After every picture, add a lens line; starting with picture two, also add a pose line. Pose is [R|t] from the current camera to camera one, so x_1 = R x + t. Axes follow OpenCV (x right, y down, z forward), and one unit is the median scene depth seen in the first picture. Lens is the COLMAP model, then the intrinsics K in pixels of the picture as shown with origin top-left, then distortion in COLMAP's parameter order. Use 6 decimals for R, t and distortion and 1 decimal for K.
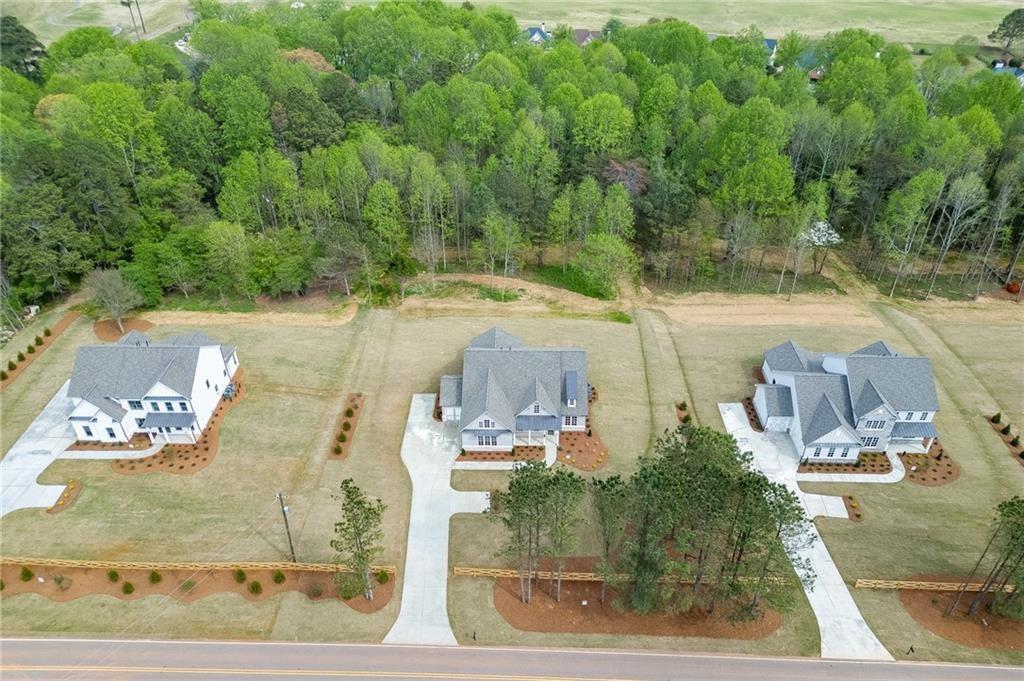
lens RADIAL K [[746.0, 0, 515.7], [0, 746.0, 353.9], [0, 0, 1]] dist [0.004362, -0.000524]
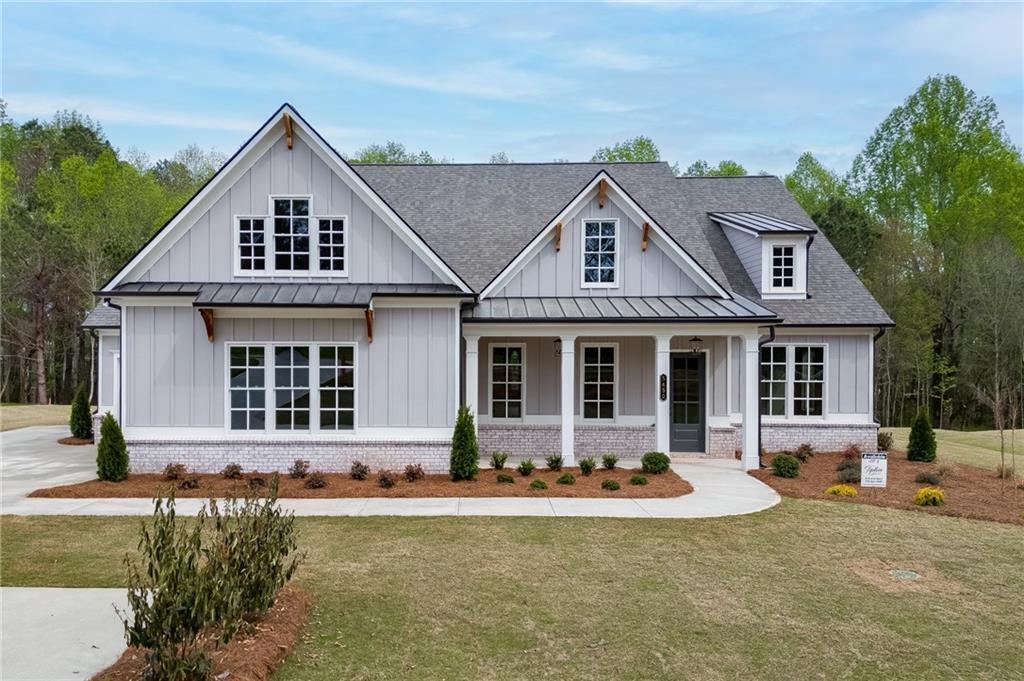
lens RADIAL K [[839.2, 0, 467.1], [0, 839.2, 340.7], [0, 0, 1]] dist [0.038071, 0.000194]
pose [[0.999619, -0.004671, -0.027203, 0.002247], [-0.011866, 0.817133, -0.576328, 0.208271], [0.024920, 0.576431, 0.816766, 0.858704]]
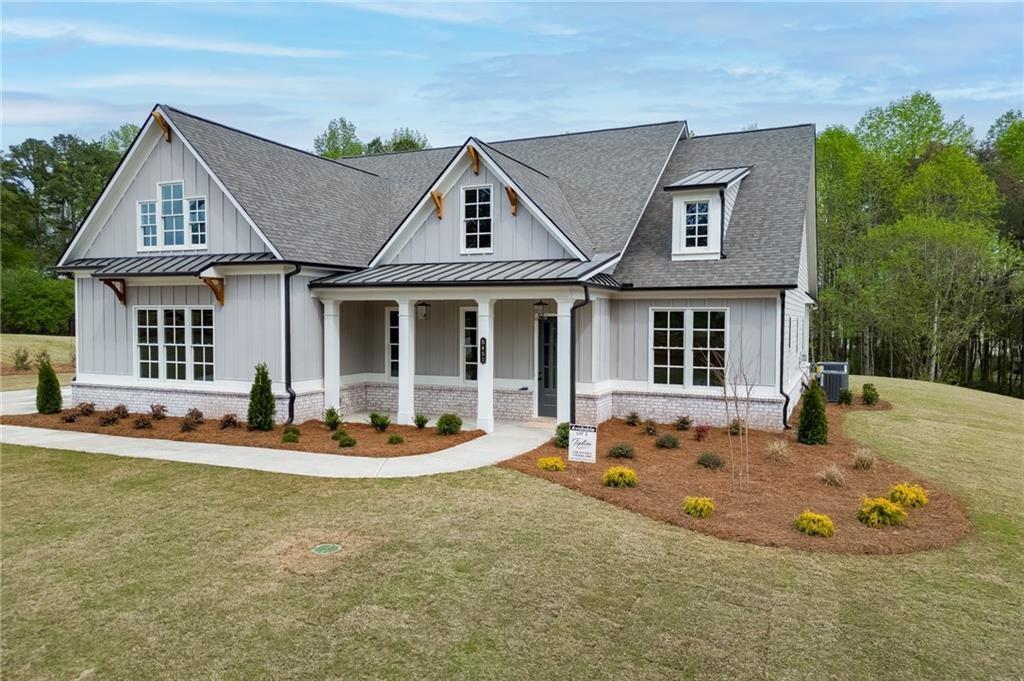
lens RADIAL K [[778.9, 0, 511.8], [0, 778.9, 323.8], [0, 0, 1]] dist [0.075655, -0.001031]
pose [[0.906934, 0.004805, -0.421246, 0.116203], [-0.239366, 0.828717, -0.505898, 0.190816], [0.346663, 0.559648, 0.752741, 0.884942]]
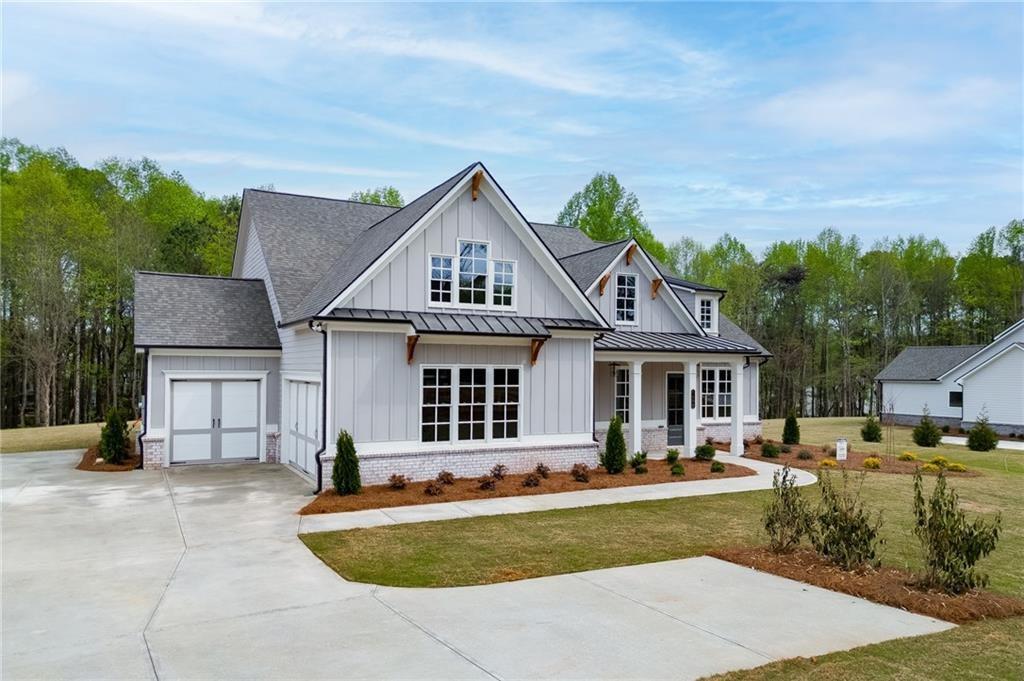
lens RADIAL K [[746.0, 0, 515.7], [0, 746.0, 353.9], [0, 0, 1]] dist [0.004362, -0.000524]
pose [[0.887099, 0.008906, 0.461492, -0.111133], [0.262956, 0.811957, -0.521134, 0.203456], [-0.379353, 0.583649, 0.717945, 0.864714]]
